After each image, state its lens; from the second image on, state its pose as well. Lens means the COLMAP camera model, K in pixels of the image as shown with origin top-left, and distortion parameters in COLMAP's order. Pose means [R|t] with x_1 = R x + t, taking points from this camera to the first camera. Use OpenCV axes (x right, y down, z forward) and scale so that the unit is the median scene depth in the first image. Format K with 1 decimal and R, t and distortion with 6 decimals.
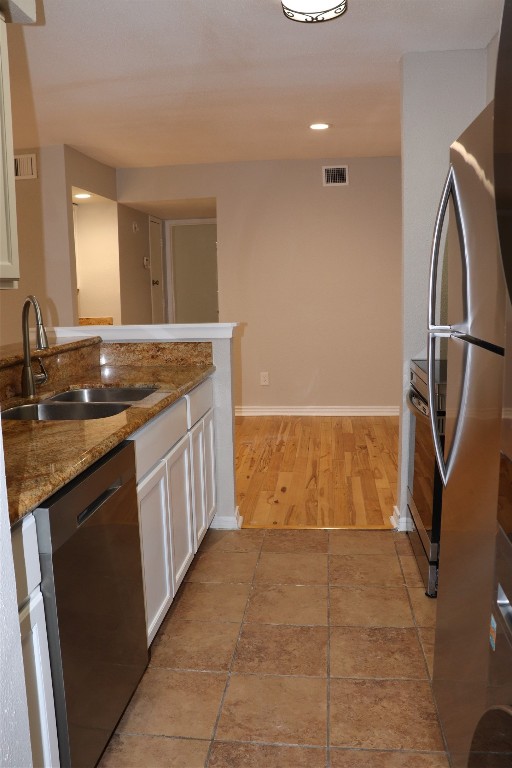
lens RADIAL K [[637.5, 0, 256.0], [0, 637.5, 384.0], [0, 0, 1]] dist [-0.171786, 0.158642]
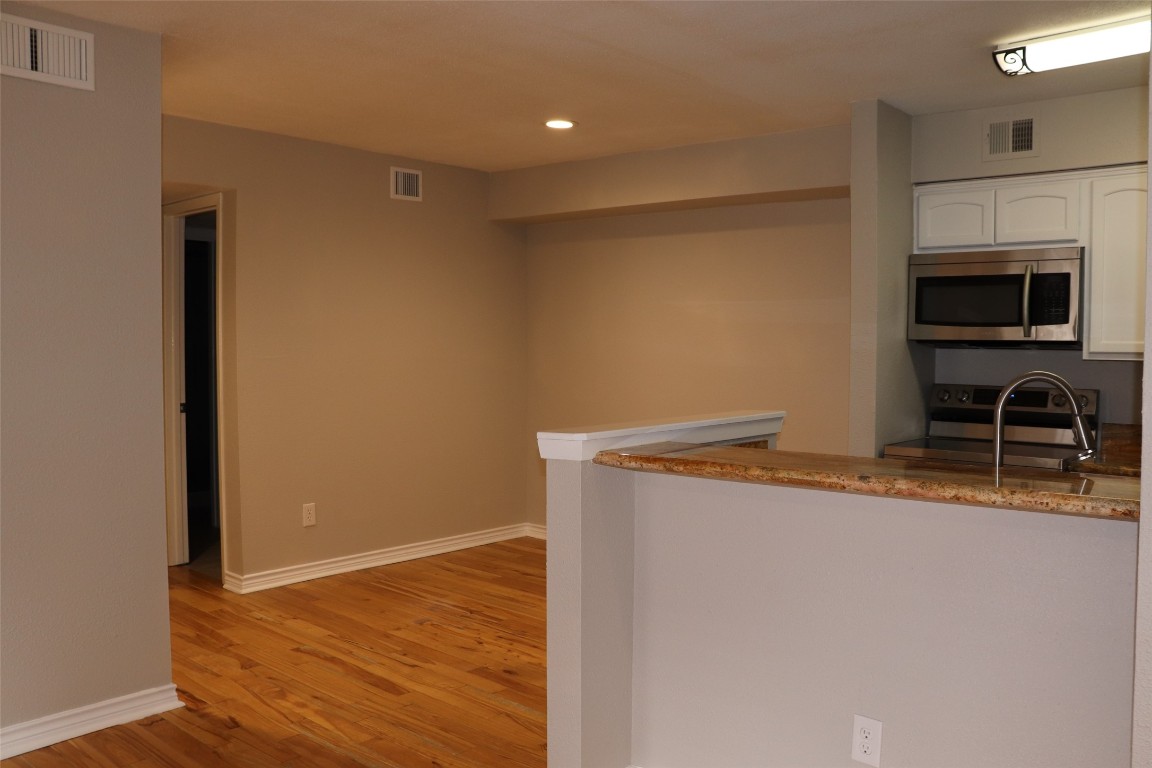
lens RADIAL K [[956.3, 0, 576.0], [0, 956.3, 384.0], [0, 0, 1]] dist [-0.171786, 0.158642]
pose [[0.566264, -0.006366, 0.824199, -1.408379], [0.106841, 0.992100, -0.065742, -0.110766], [-0.817270, 0.125285, 0.562471, 0.815262]]
